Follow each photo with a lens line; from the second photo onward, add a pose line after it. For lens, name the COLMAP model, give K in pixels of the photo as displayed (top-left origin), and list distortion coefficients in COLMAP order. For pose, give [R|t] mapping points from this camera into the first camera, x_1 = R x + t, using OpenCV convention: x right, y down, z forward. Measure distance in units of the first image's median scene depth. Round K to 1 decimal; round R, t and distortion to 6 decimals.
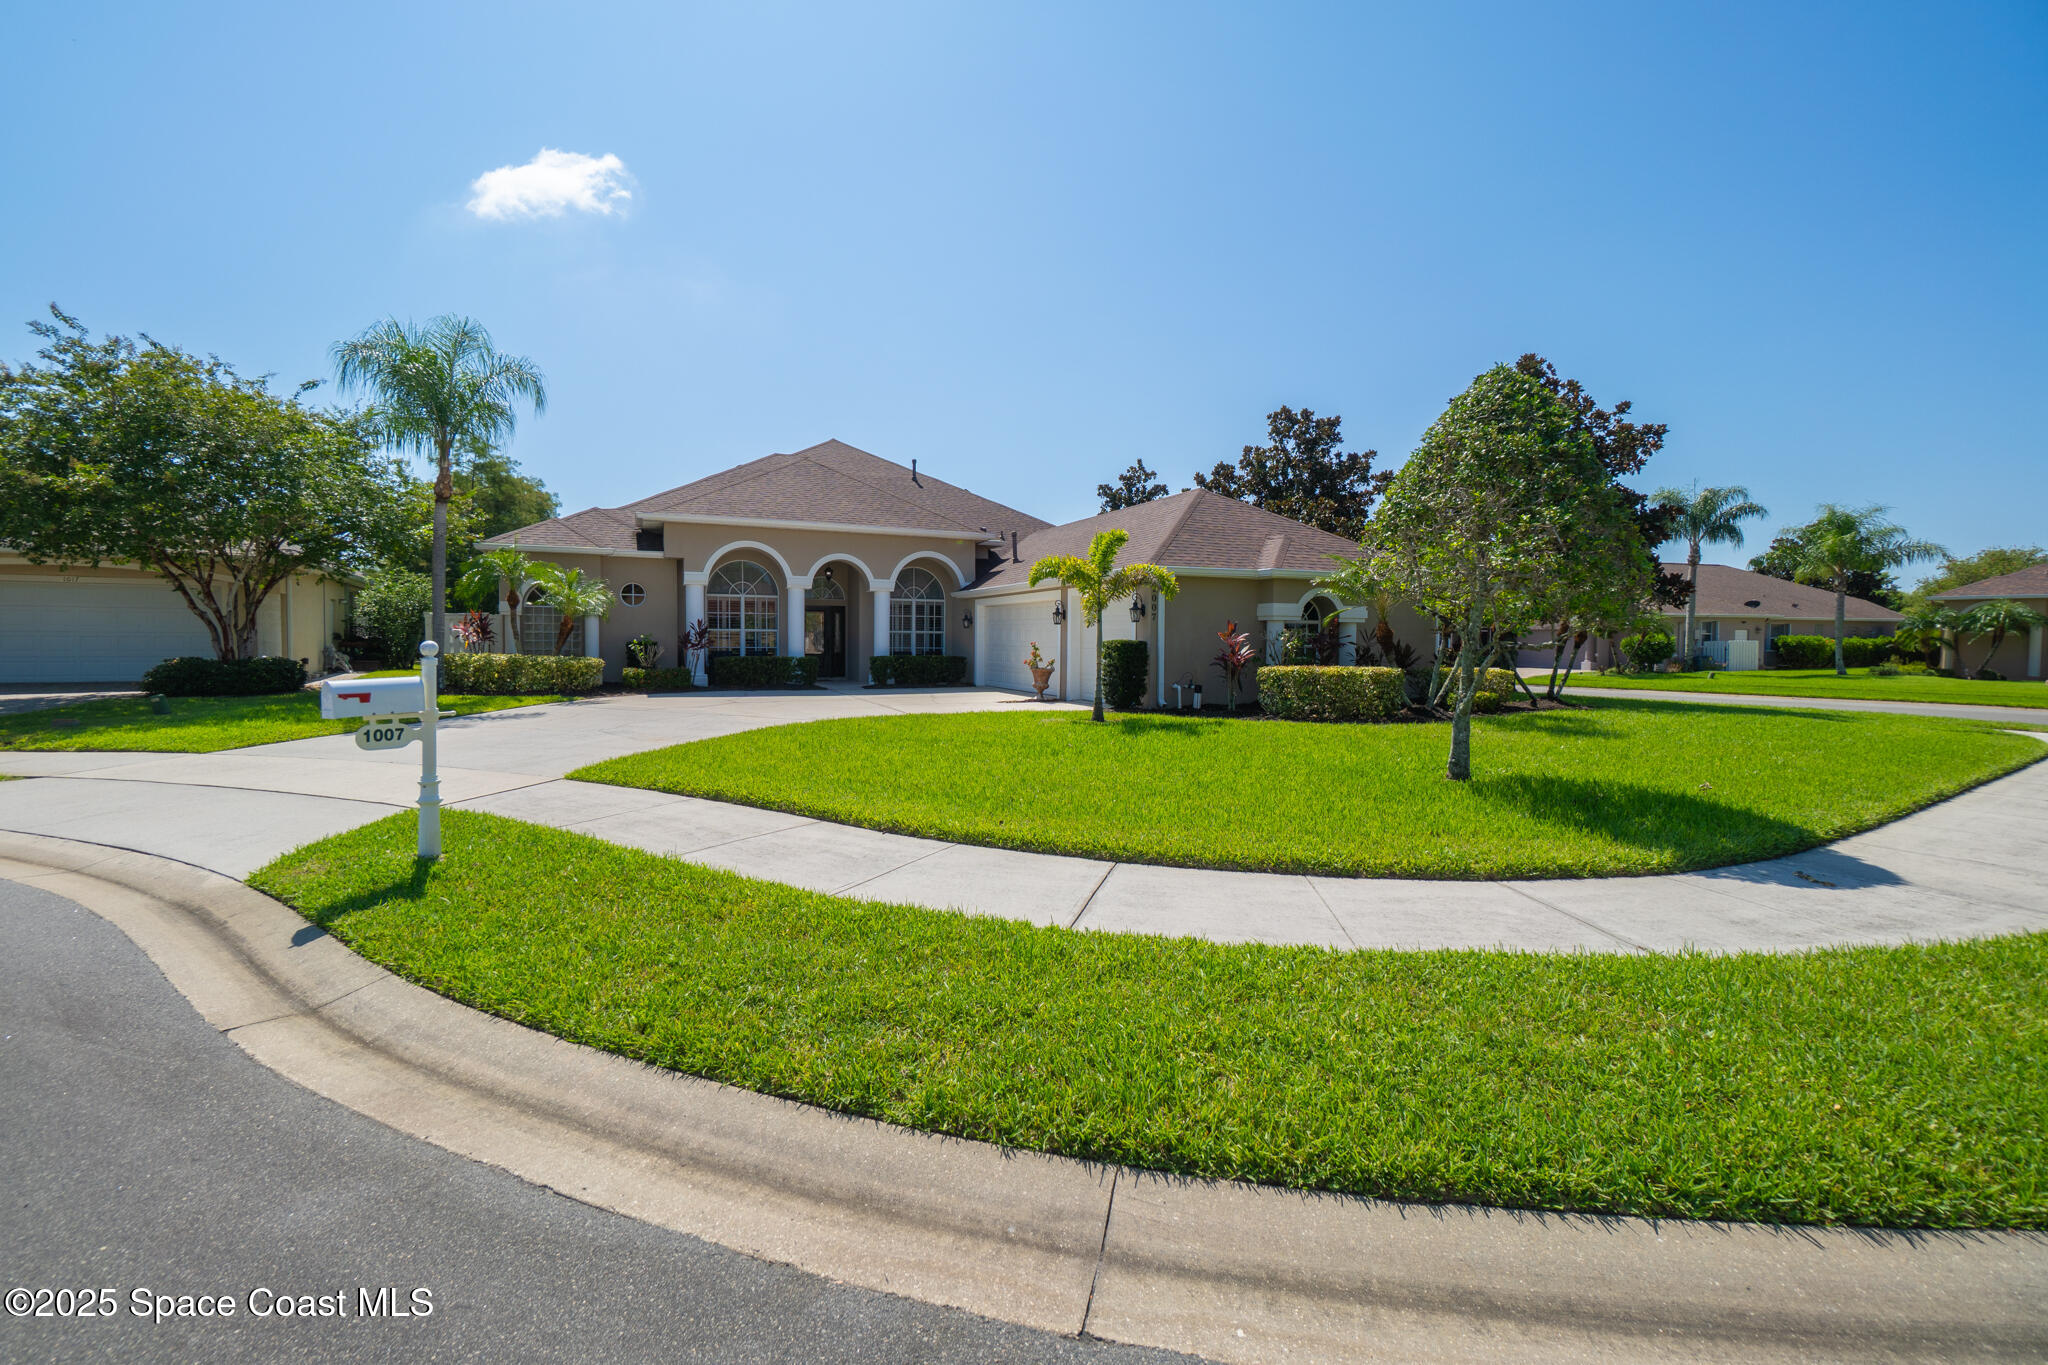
lens RADIAL K [[869.8, 0, 1009.8], [0, 869.8, 673.5], [0, 0, 1]] dist [-0.005841, 0.000925]
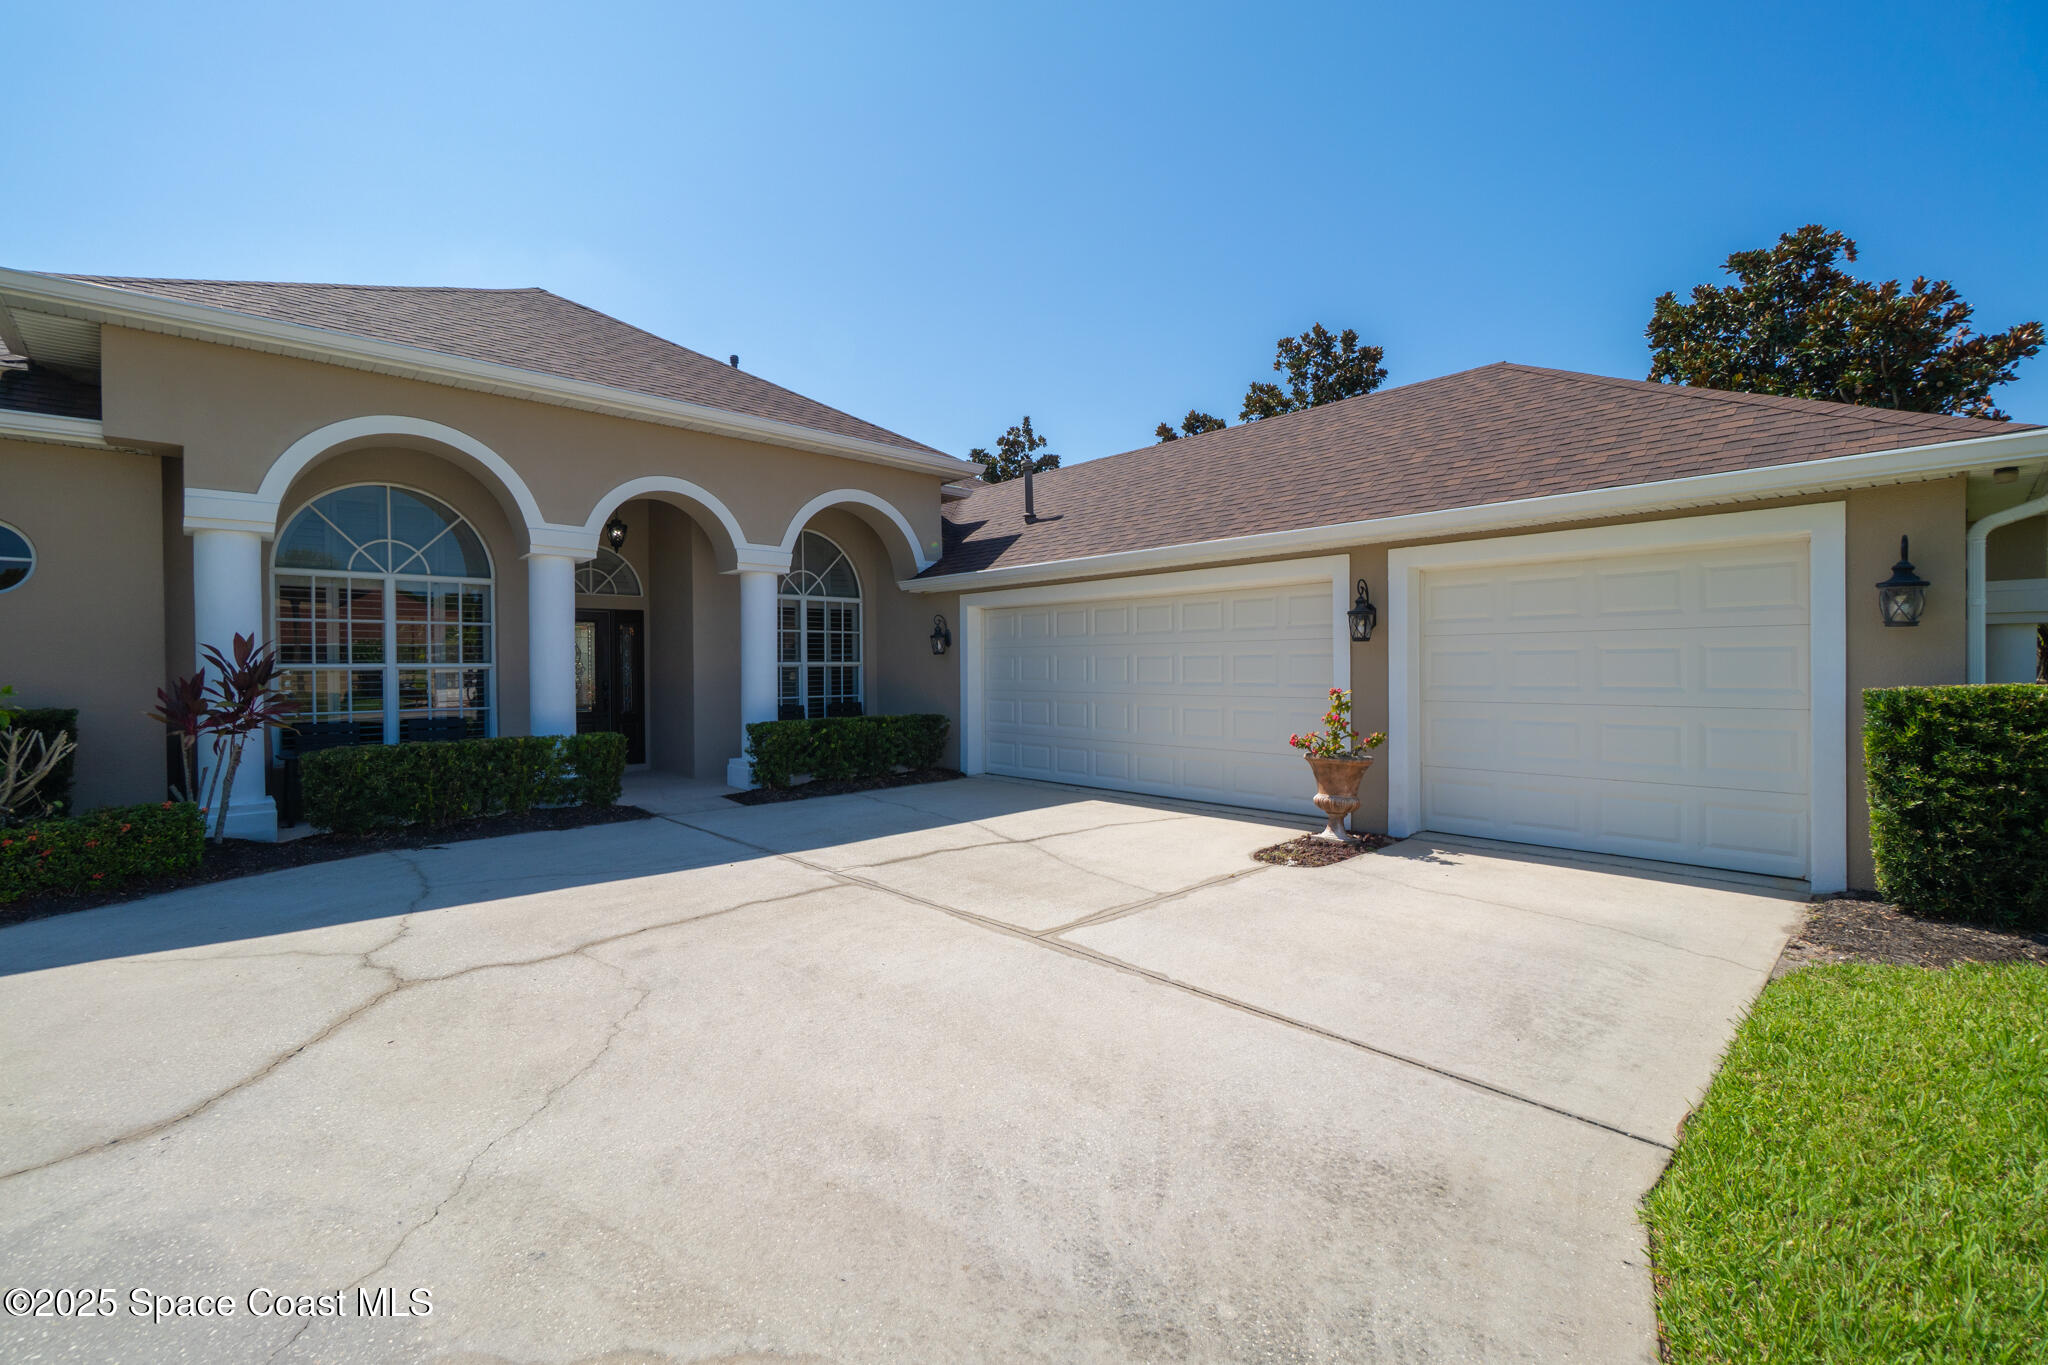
lens RADIAL K [[869.8, 0, 1006.1], [0, 869.8, 674.7], [0, 0, 1]] dist [-0.005841, 0.000925]
pose [[0.939288, -0.018441, 0.342635, -0.182540], [0.028550, 0.999292, -0.024483, -0.028826], [-0.341941, 0.032778, 0.939150, 0.545498]]
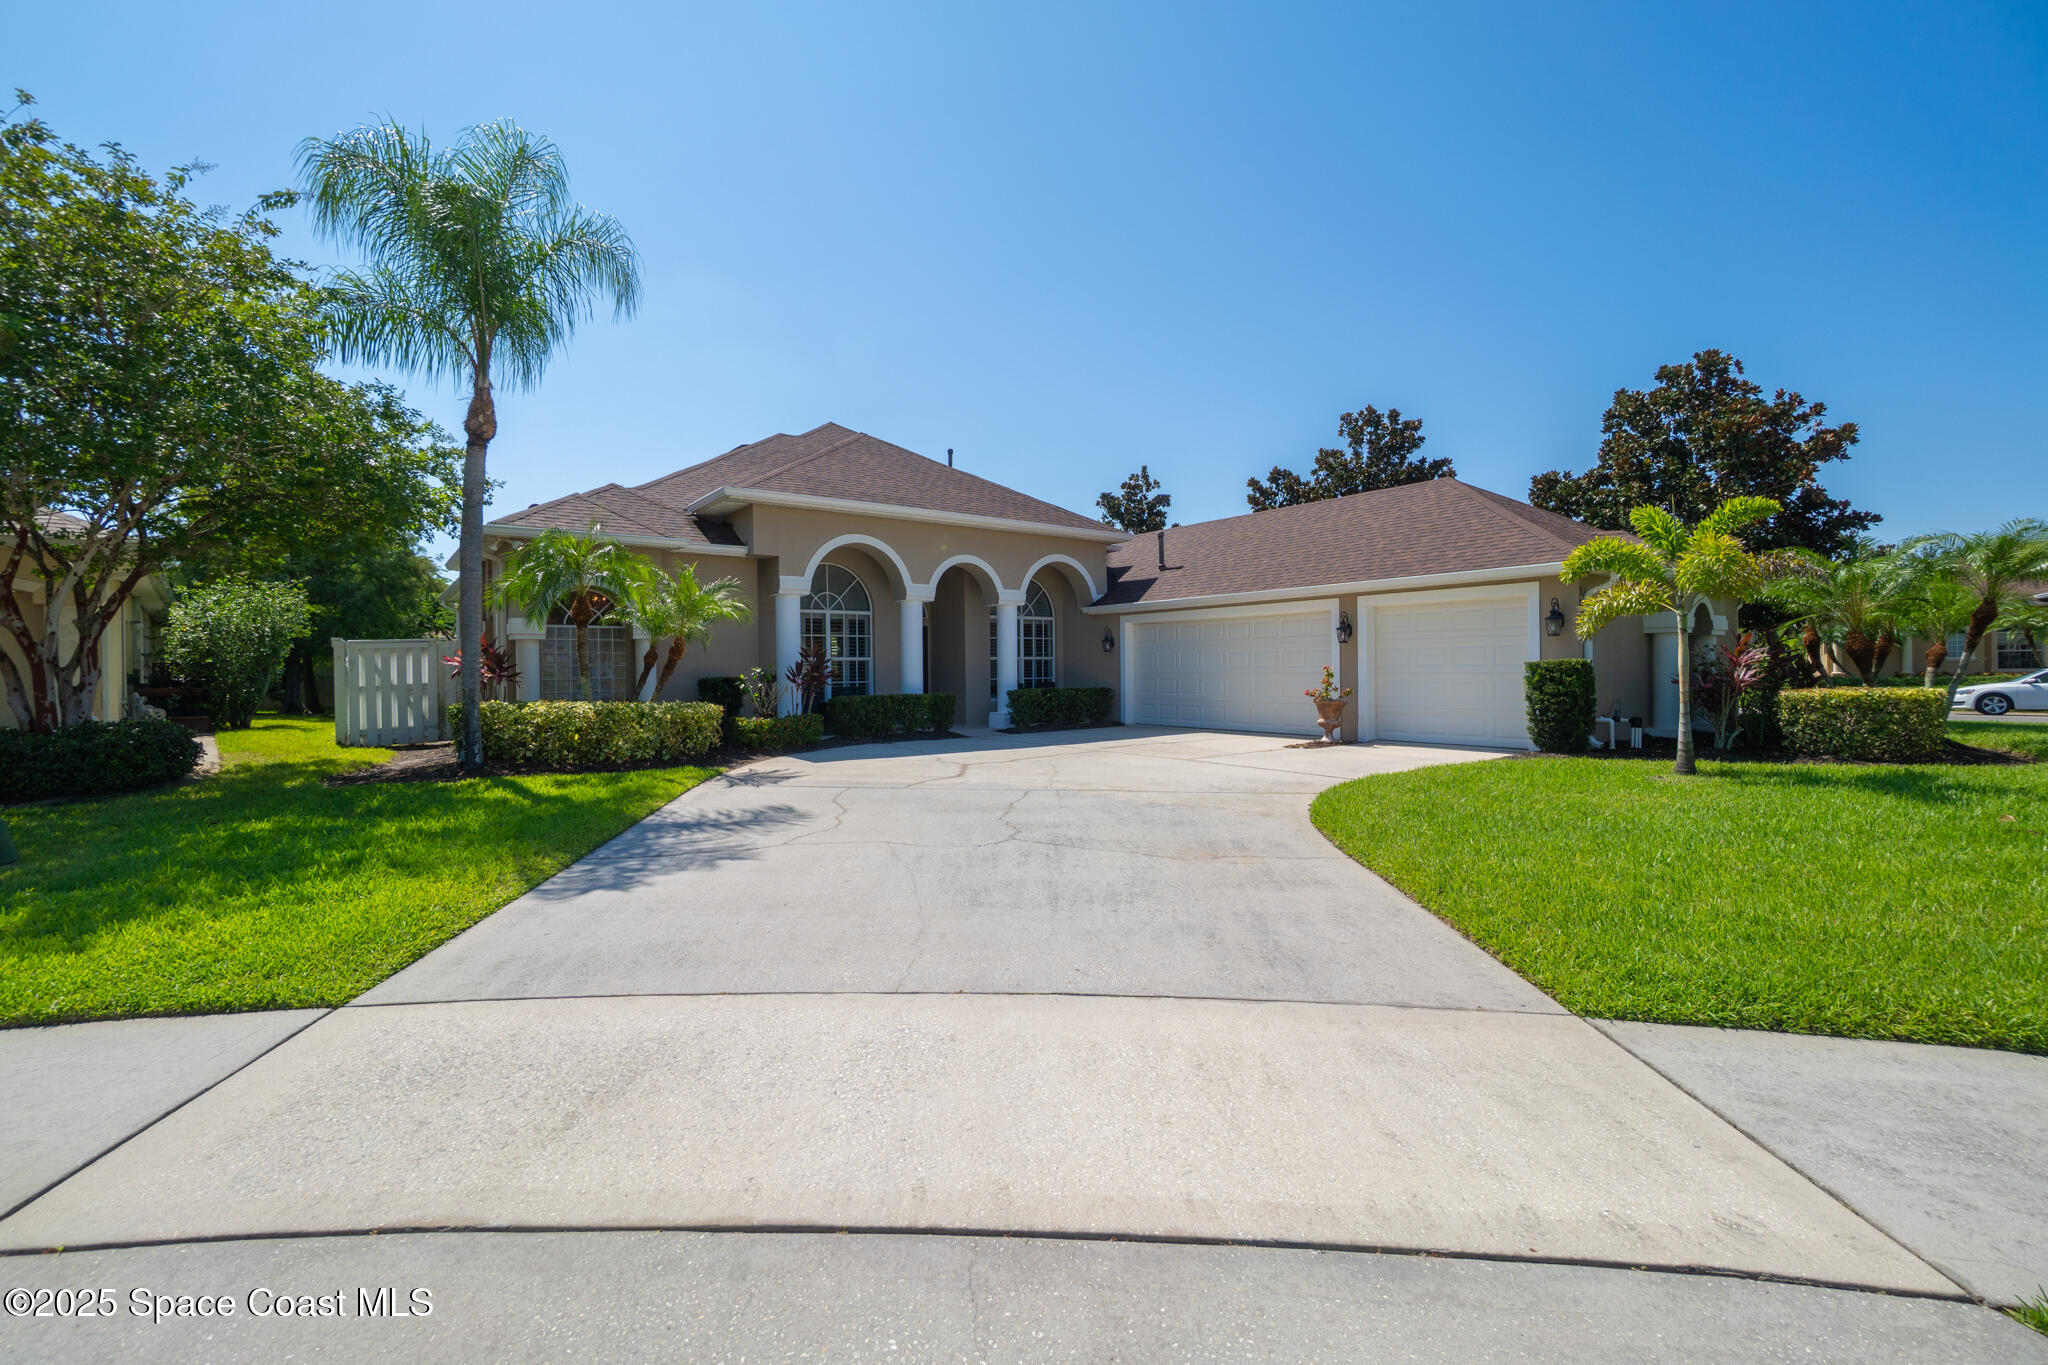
lens RADIAL K [[869.8, 0, 1011.6], [0, 869.8, 680.9], [0, 0, 1]] dist [-0.005841, 0.000925]
pose [[0.970098, -0.022245, 0.241692, -0.331750], [0.028241, 0.999373, -0.021370, -0.011539], [-0.241065, 0.027556, 0.970118, 0.256818]]
